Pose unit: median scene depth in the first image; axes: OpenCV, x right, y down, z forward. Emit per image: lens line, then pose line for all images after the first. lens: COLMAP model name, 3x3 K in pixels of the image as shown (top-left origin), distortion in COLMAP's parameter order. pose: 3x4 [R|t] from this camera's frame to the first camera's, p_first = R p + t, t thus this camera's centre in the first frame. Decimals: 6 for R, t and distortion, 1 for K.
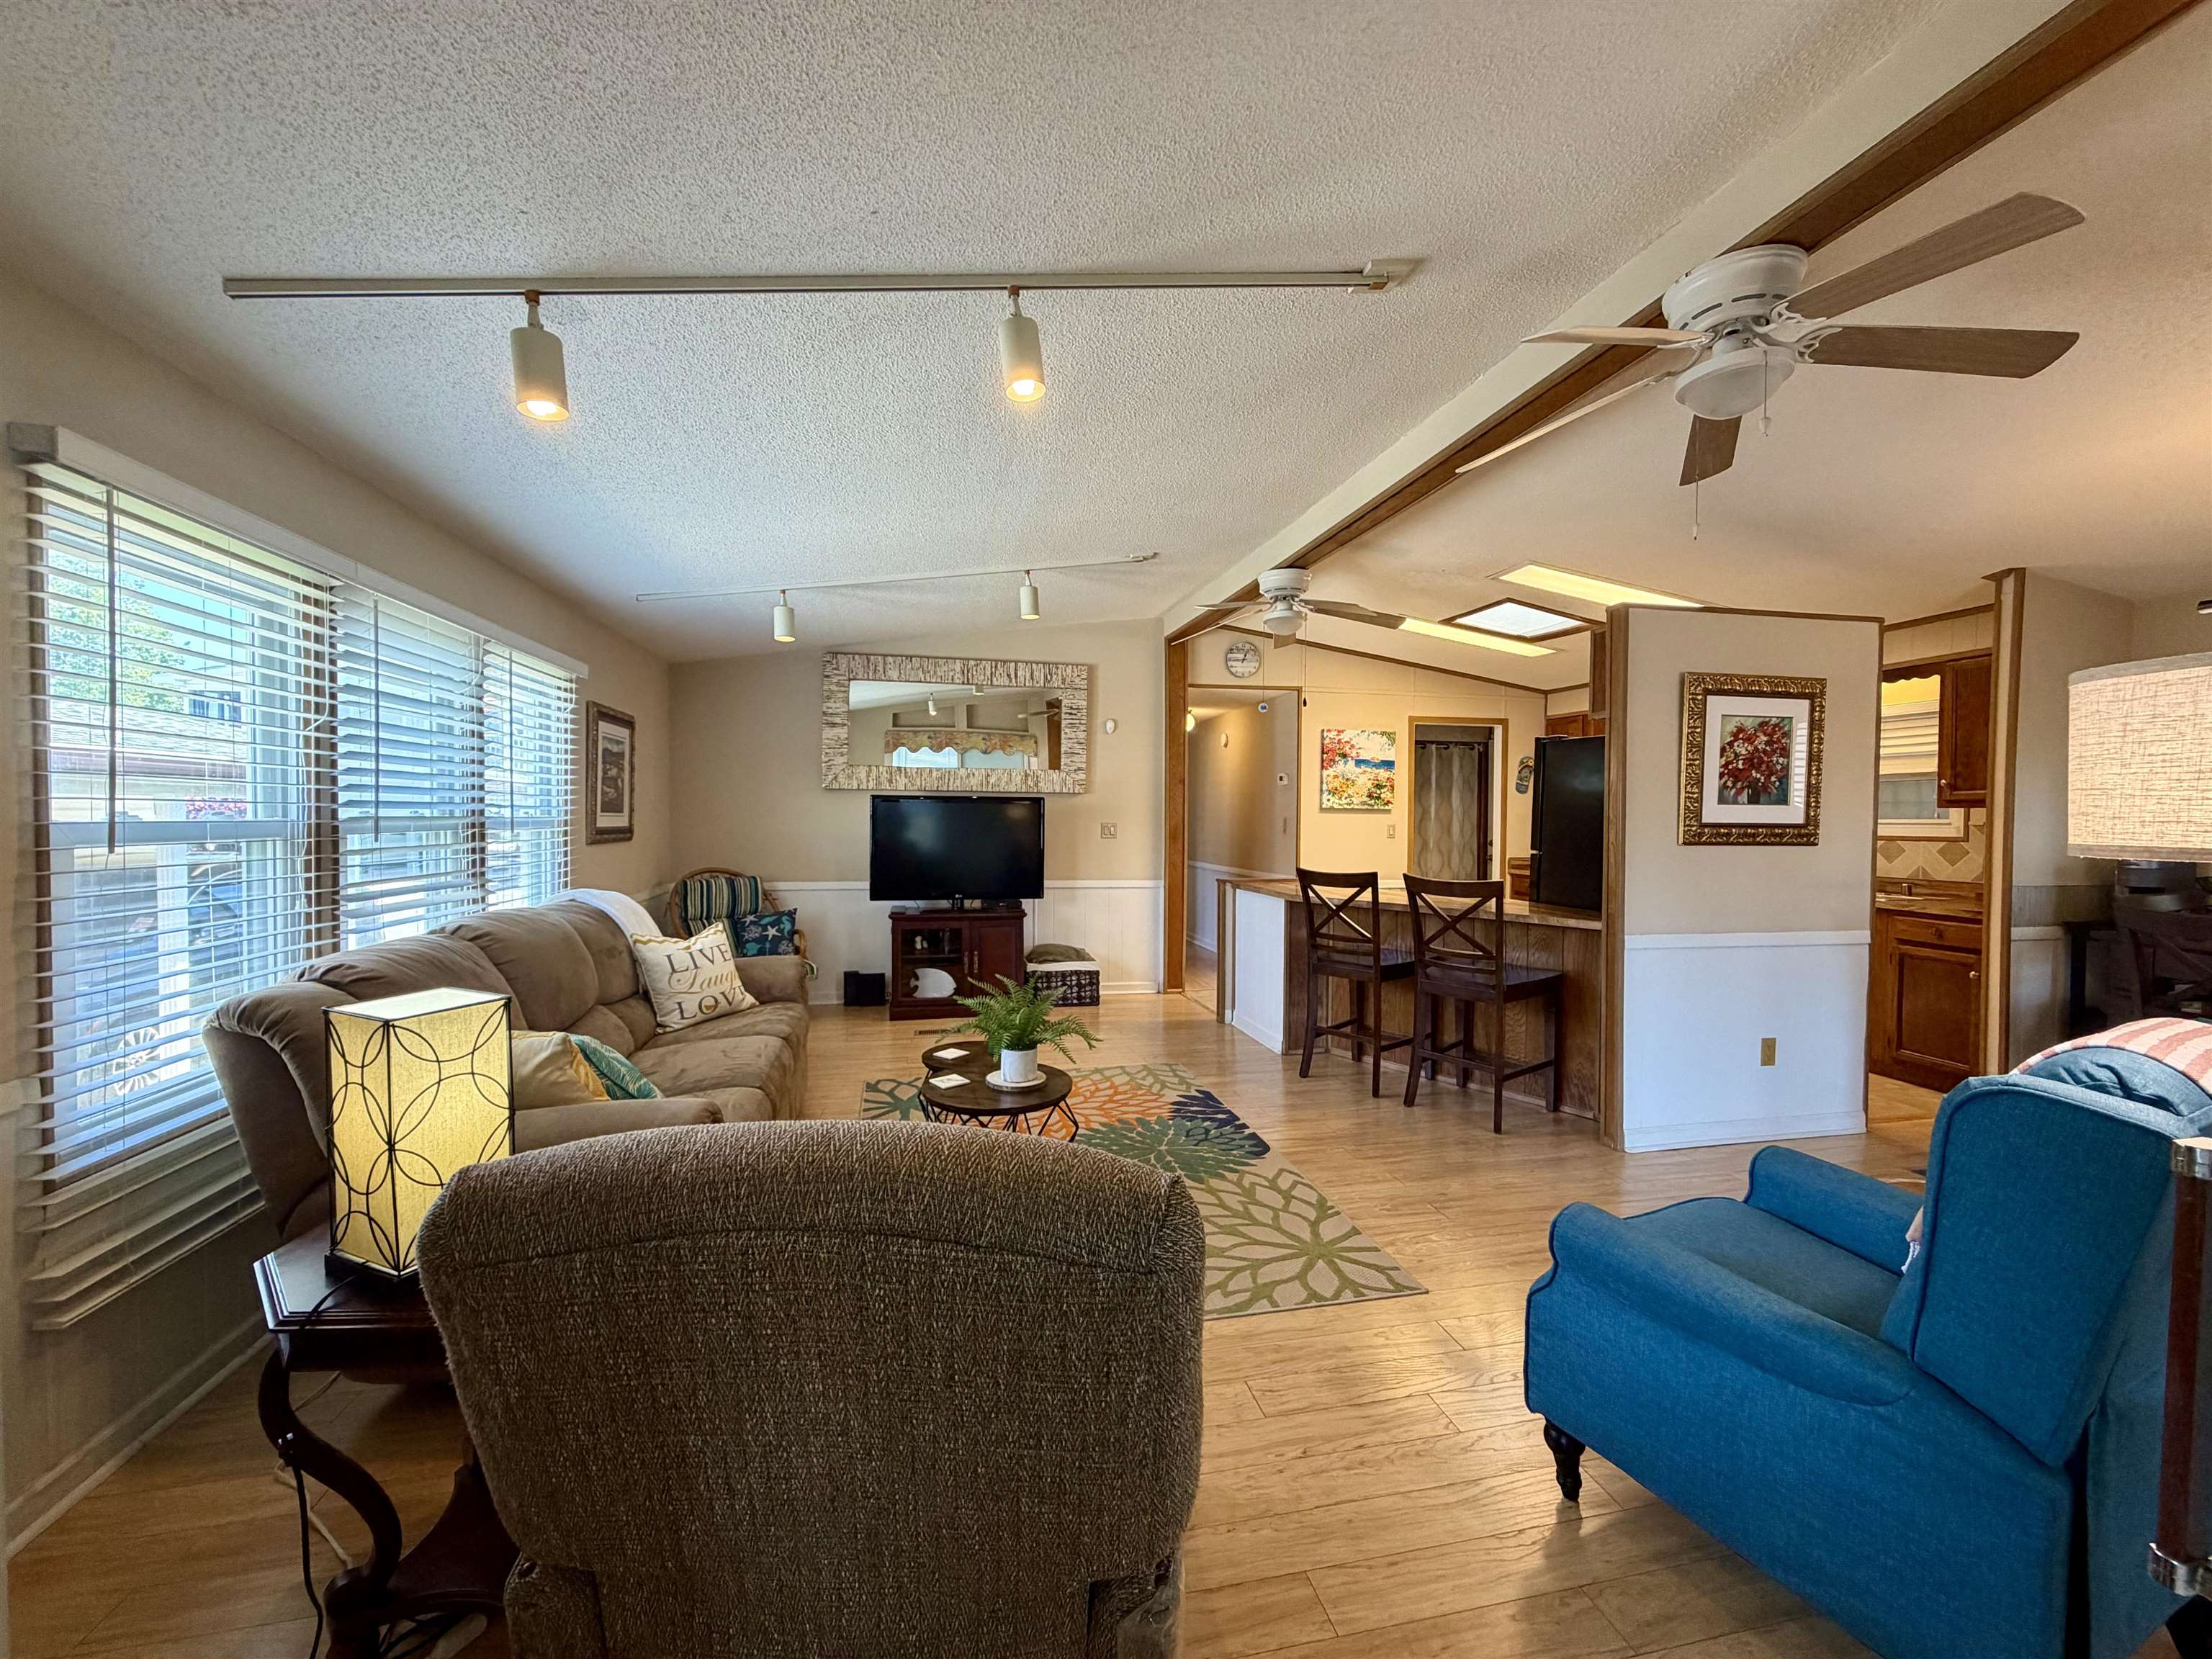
lens RADIAL K [[887.0, 0, 1106.2], [0, 887.0, 829.6], [0, 0, 1]] dist [0.005083, -0.000533]
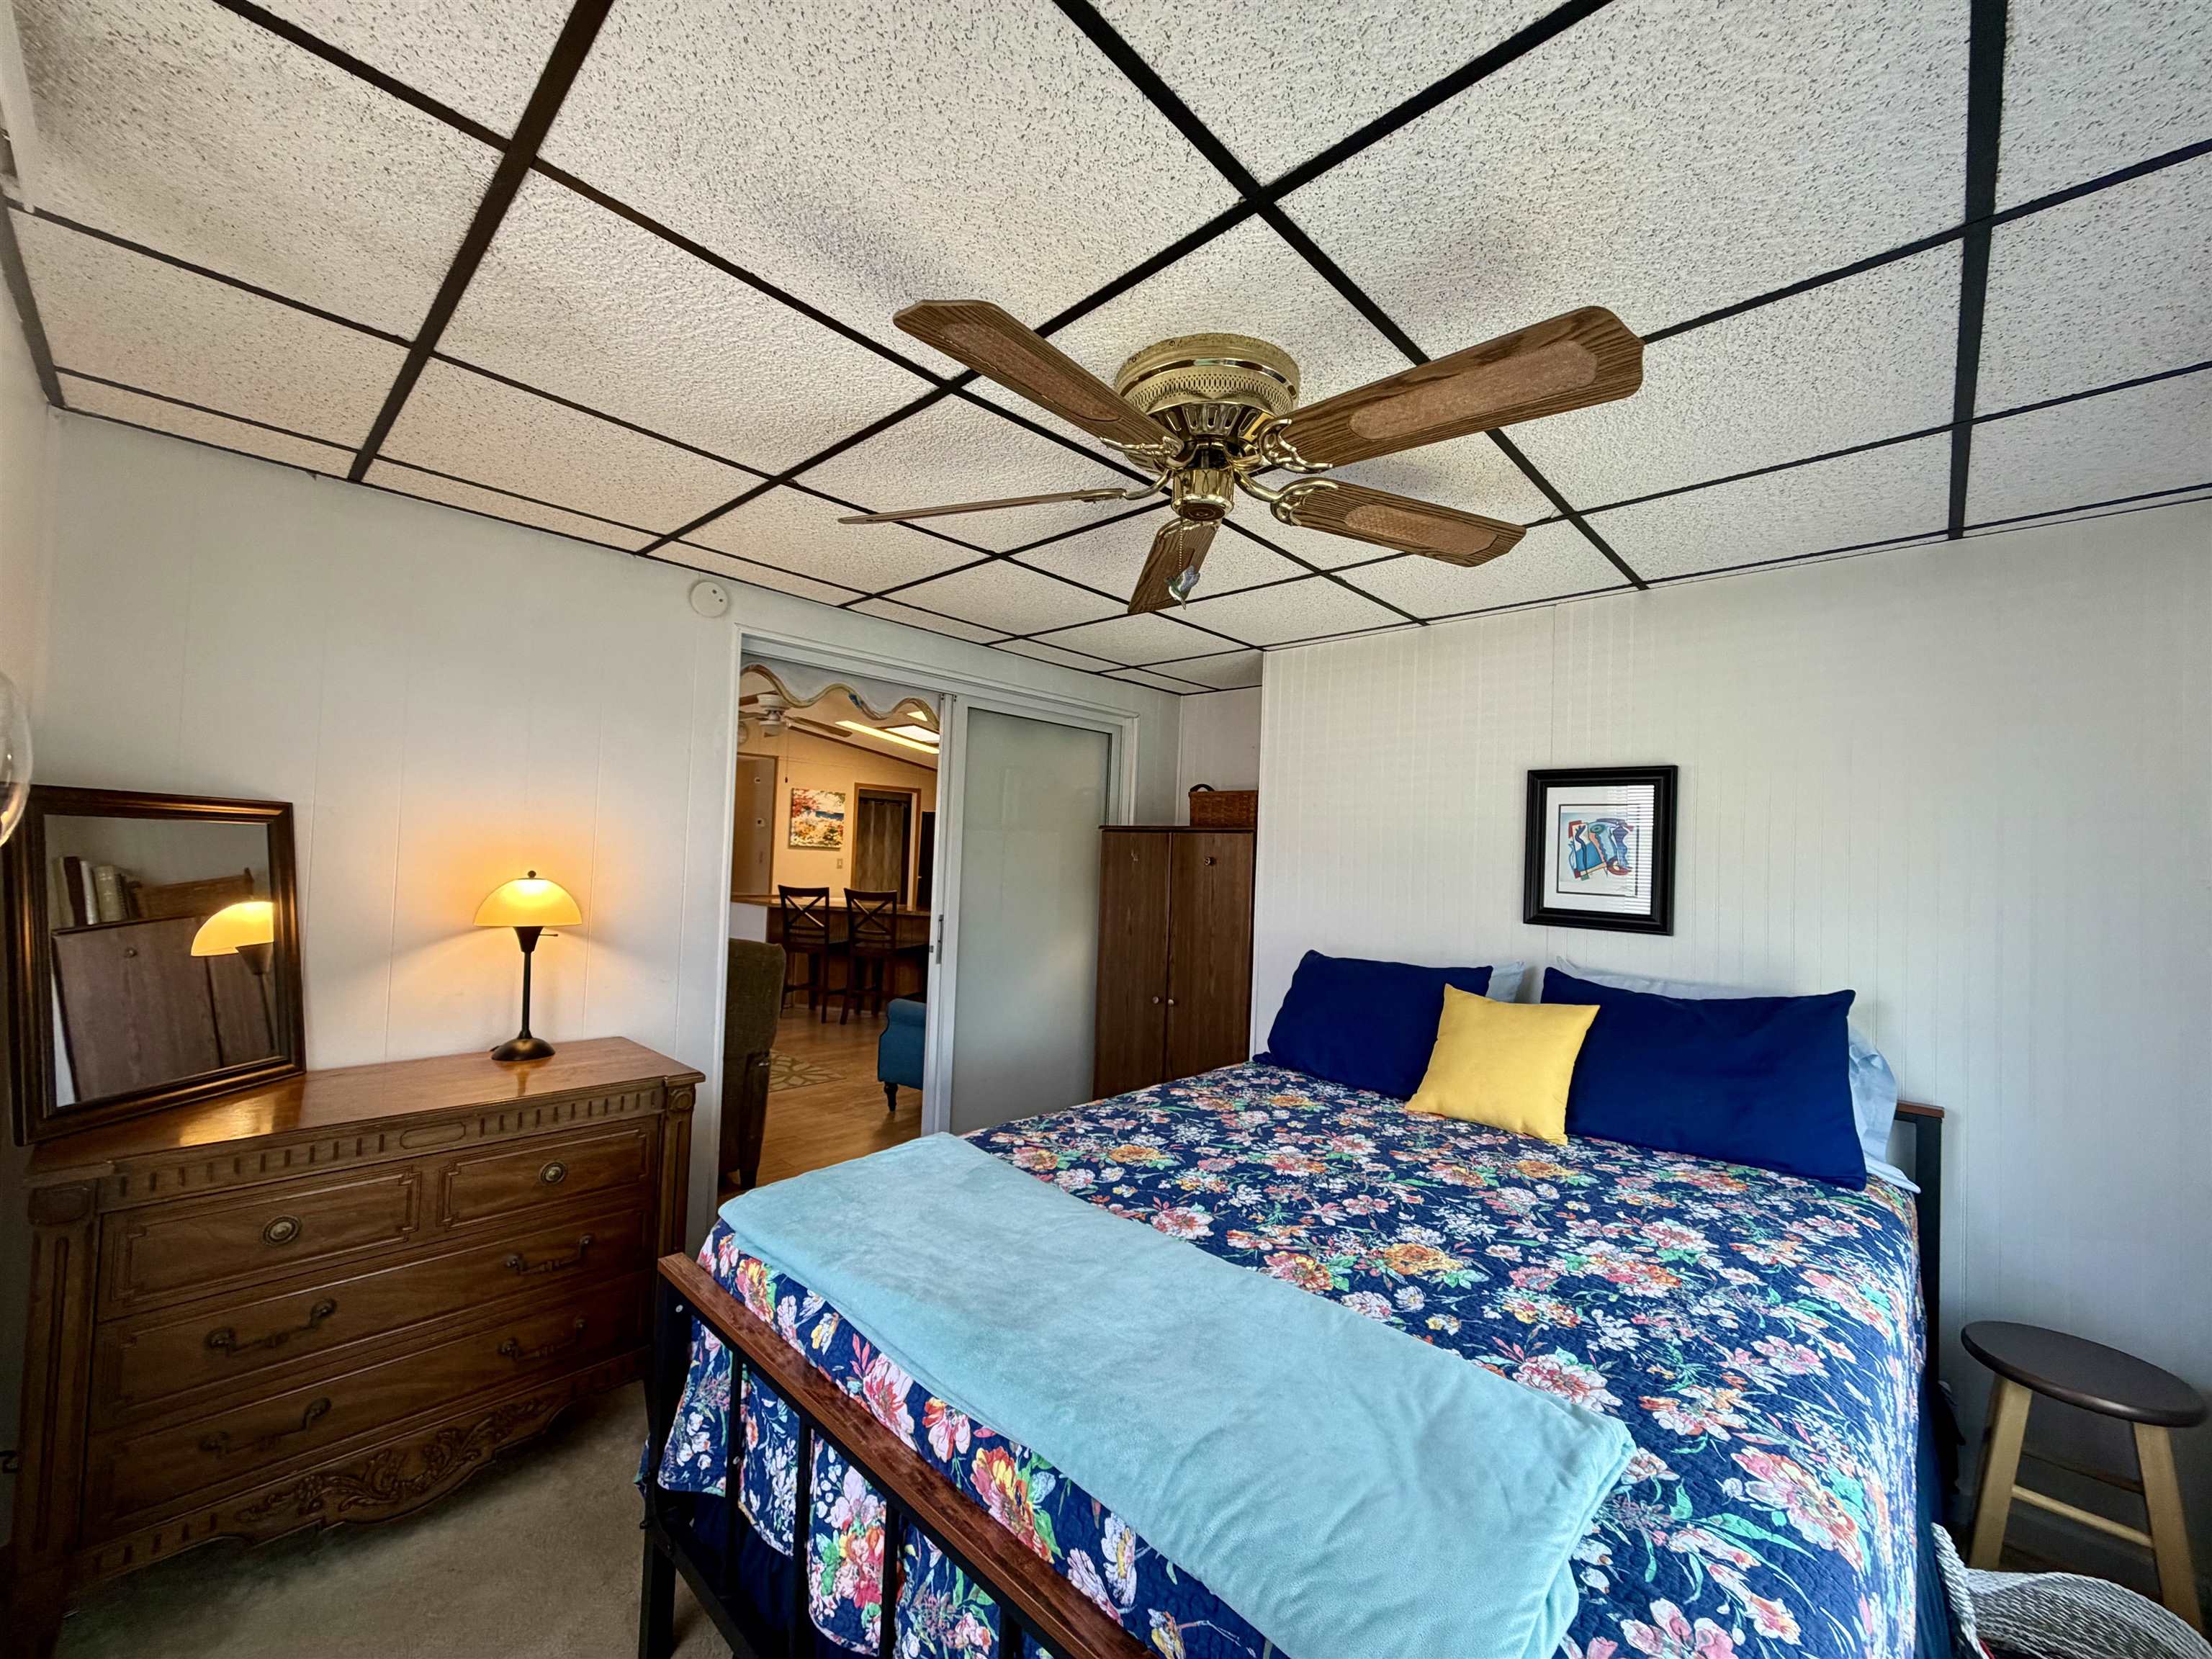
lens RADIAL K [[887.0, 0, 1130.4], [0, 887.0, 834.3], [0, 0, 1]] dist [0.005083, -0.000533]
pose [[0.812616, 0.037640, 0.581583, -0.199017], [-0.021118, 0.999159, -0.035159, -0.006244], [-0.582417, 0.016288, 0.812727, -0.657999]]
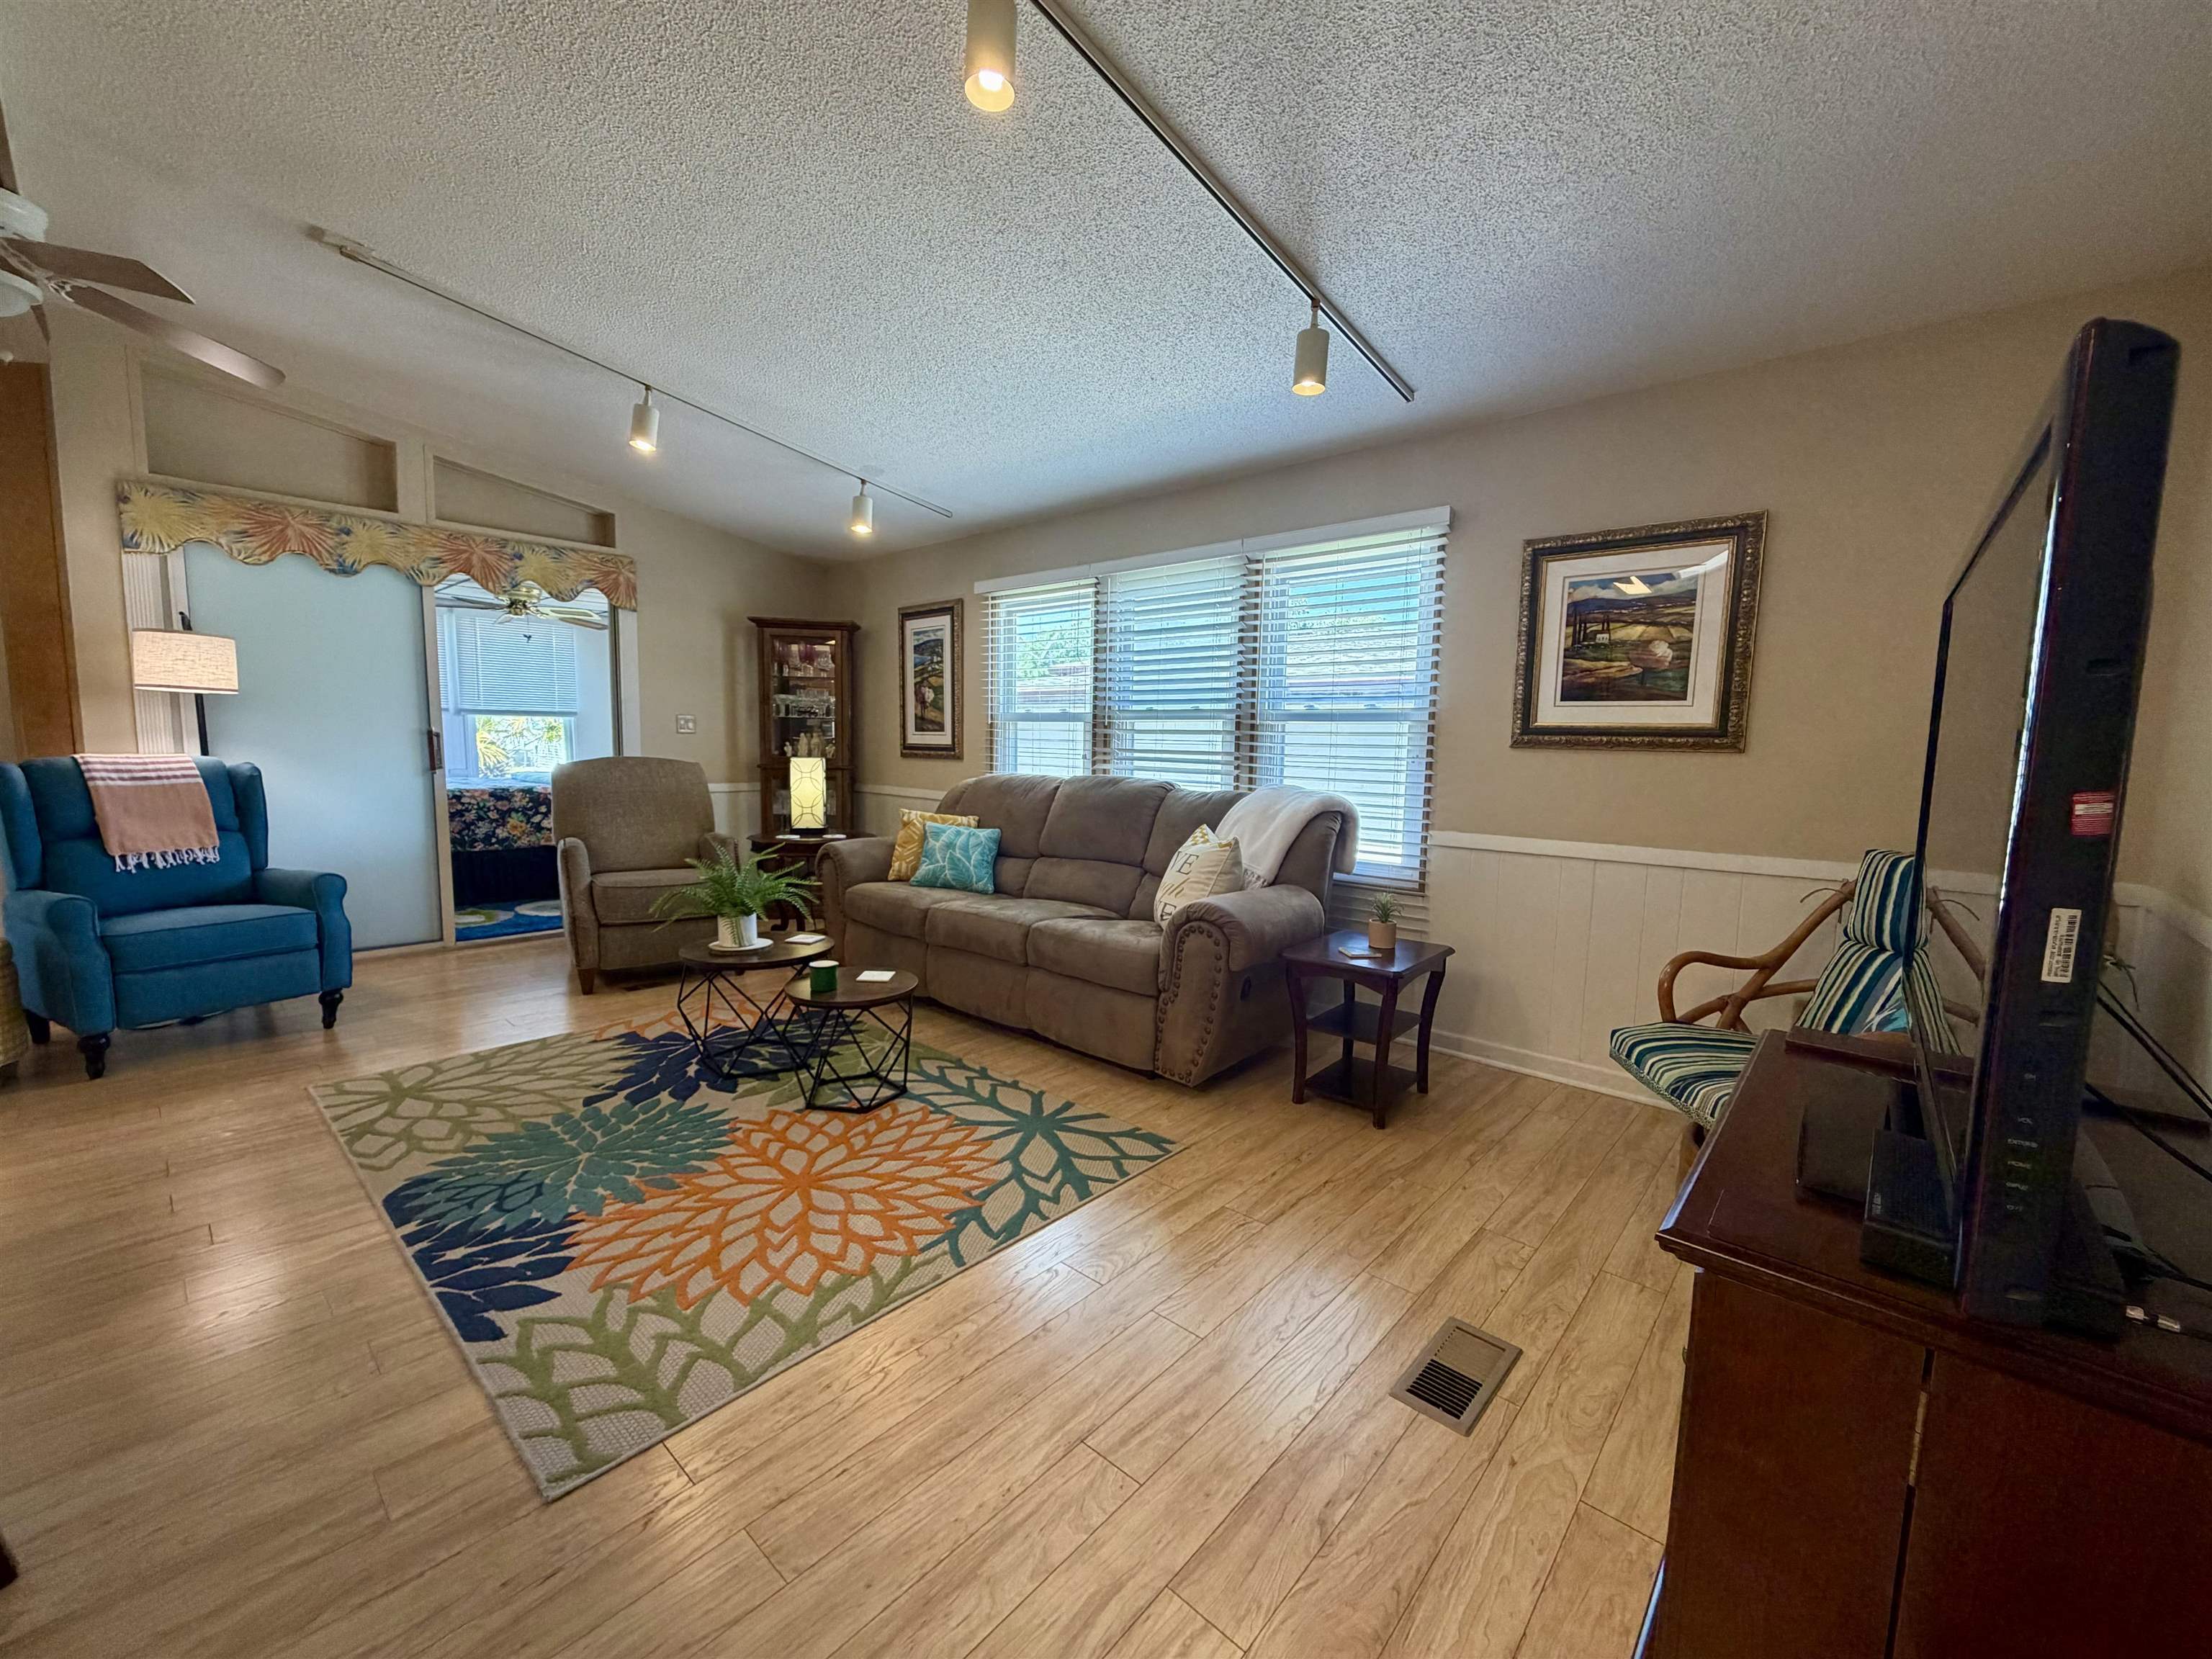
lens RADIAL K [[887.0, 0, 1089.4], [0, 887.0, 808.2], [0, 0, 1]] dist [0.005083, -0.000533]
pose [[-0.818785, 0.021262, -0.573706, 0.102407], [-0.035227, 0.995570, 0.087172, 0.015206], [0.573019, 0.091585, -0.814409, 1.354253]]
